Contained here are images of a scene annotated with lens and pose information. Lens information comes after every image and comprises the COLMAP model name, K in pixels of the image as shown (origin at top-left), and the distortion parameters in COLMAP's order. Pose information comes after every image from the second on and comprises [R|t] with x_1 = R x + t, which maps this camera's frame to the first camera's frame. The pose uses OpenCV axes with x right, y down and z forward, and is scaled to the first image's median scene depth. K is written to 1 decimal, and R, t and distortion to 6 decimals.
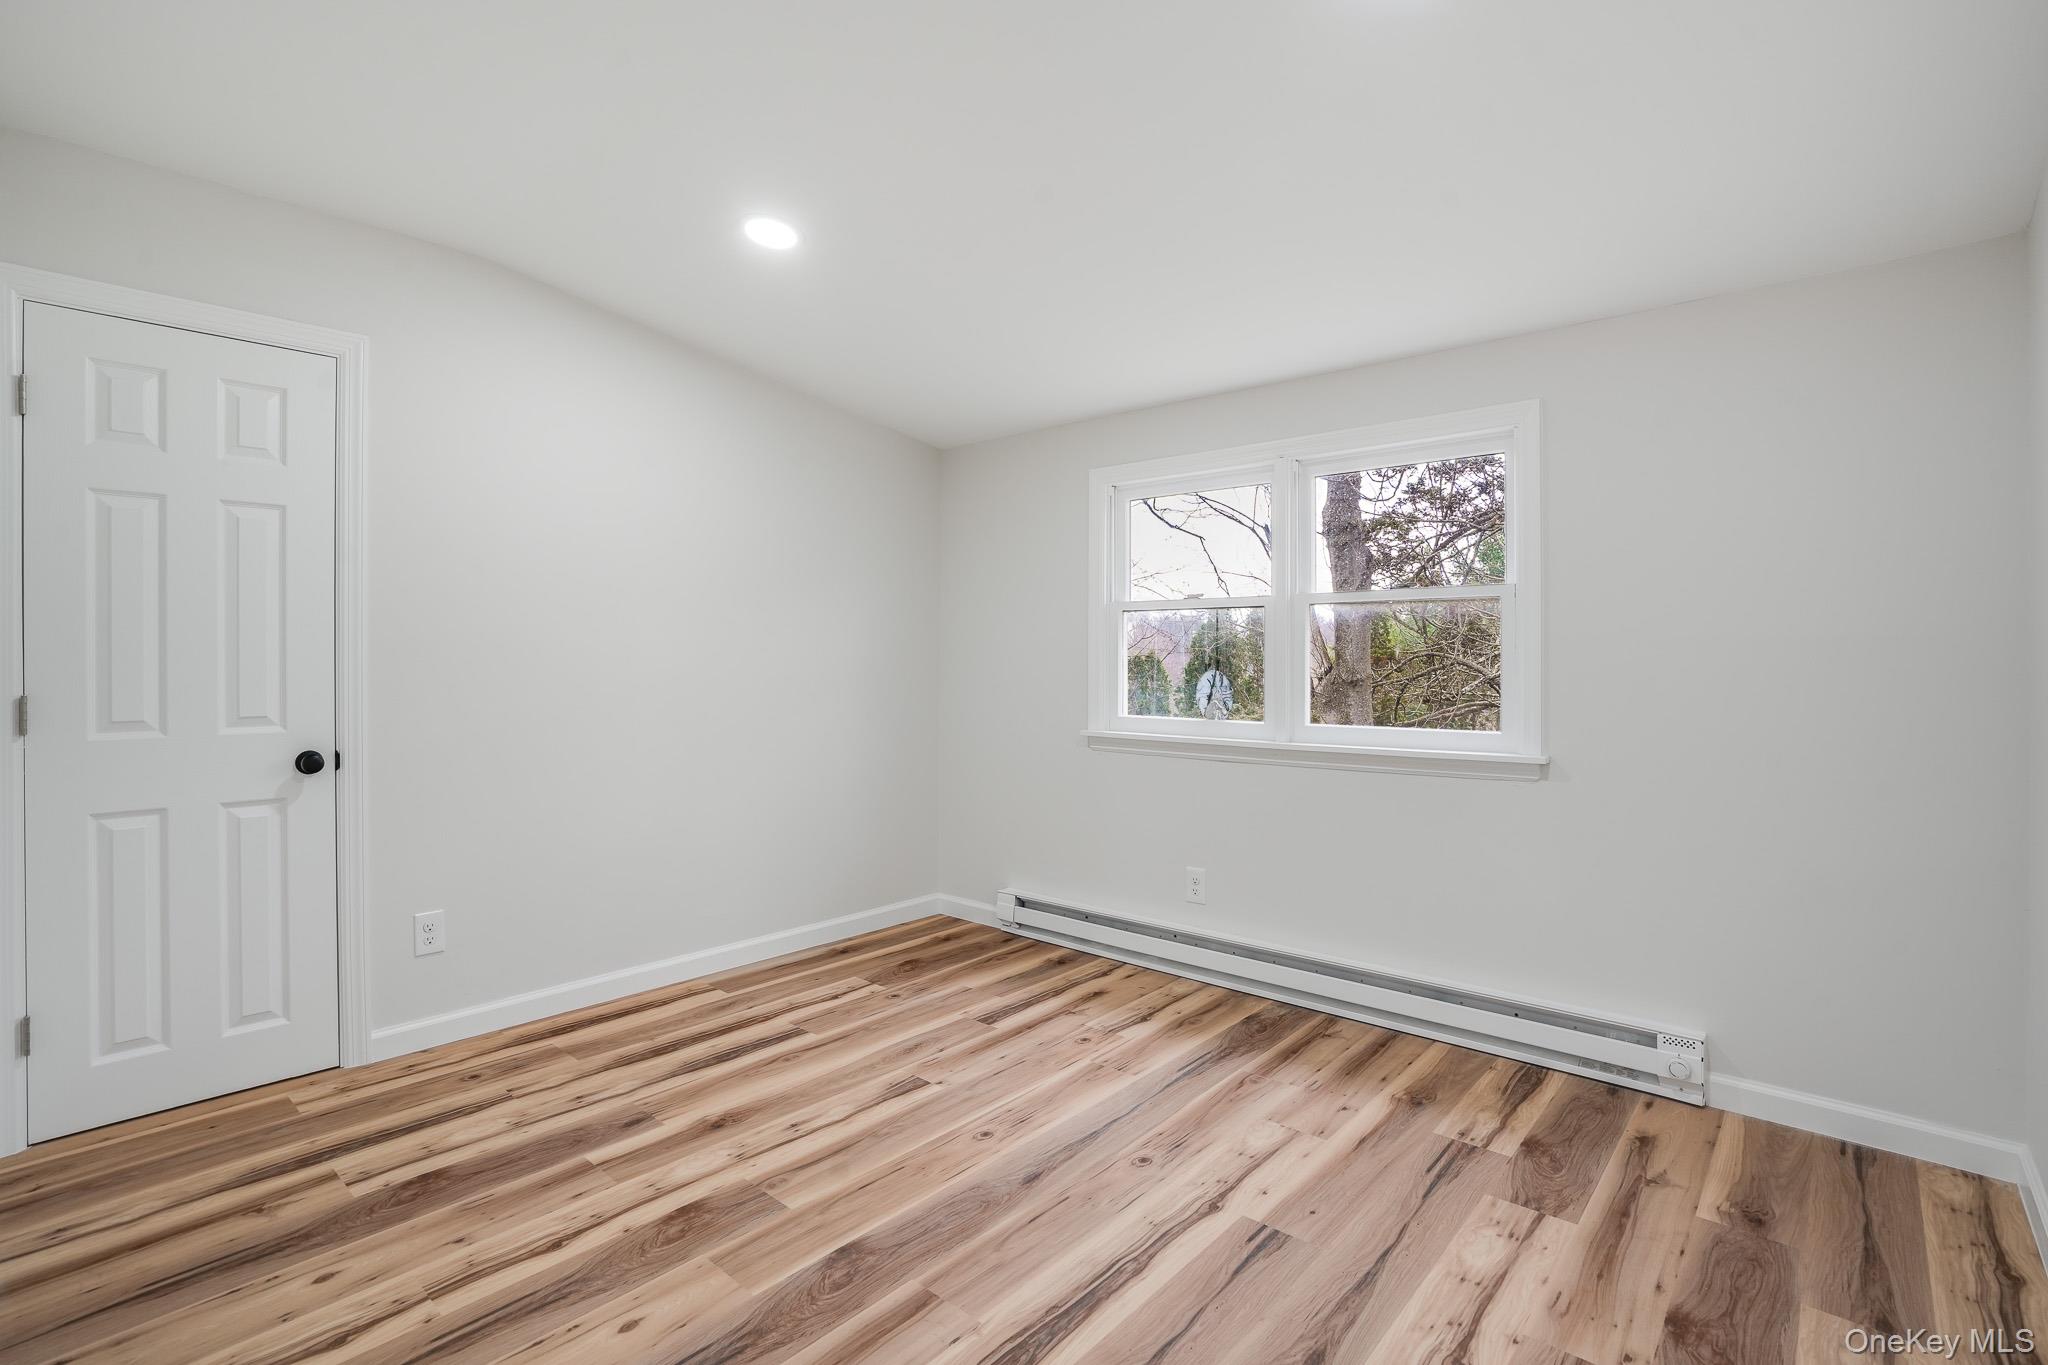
lens RADIAL K [[960.5, 0, 1014.7], [0, 960.5, 672.0], [0, 0, 1]] dist [-0.053731, 0.019616]
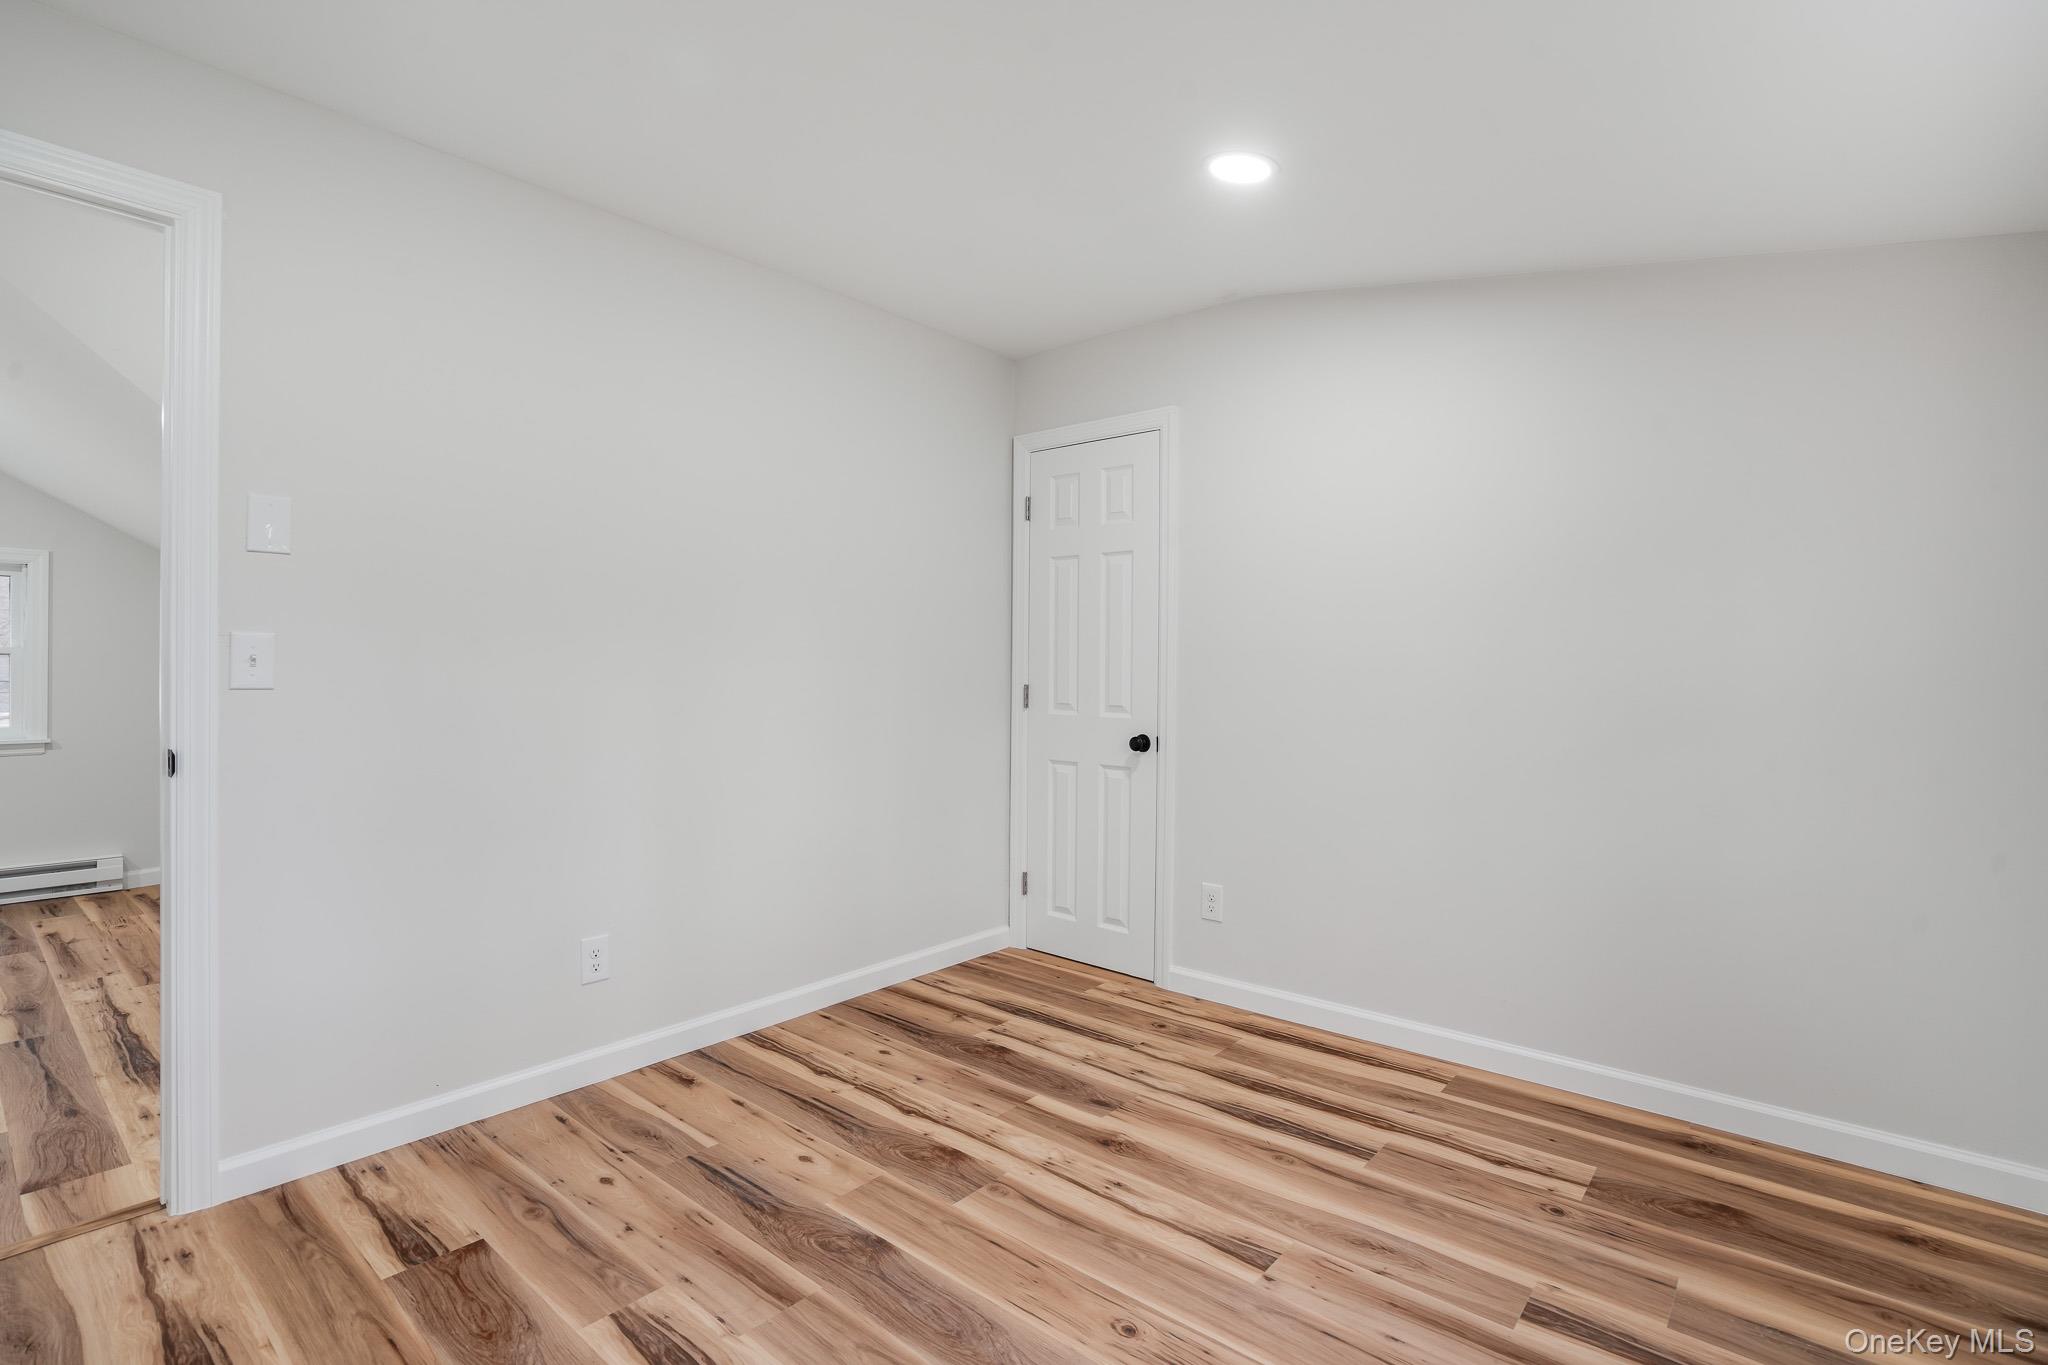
lens RADIAL K [[960.5, 0, 1010.3], [0, 960.5, 669.3], [0, 0, 1]] dist [-0.053731, 0.019616]
pose [[0.022991, 0.007461, -0.999708, 0.603247], [-0.022591, 0.999721, 0.006942, -0.012475], [0.999480, 0.022425, 0.023153, 0.794011]]
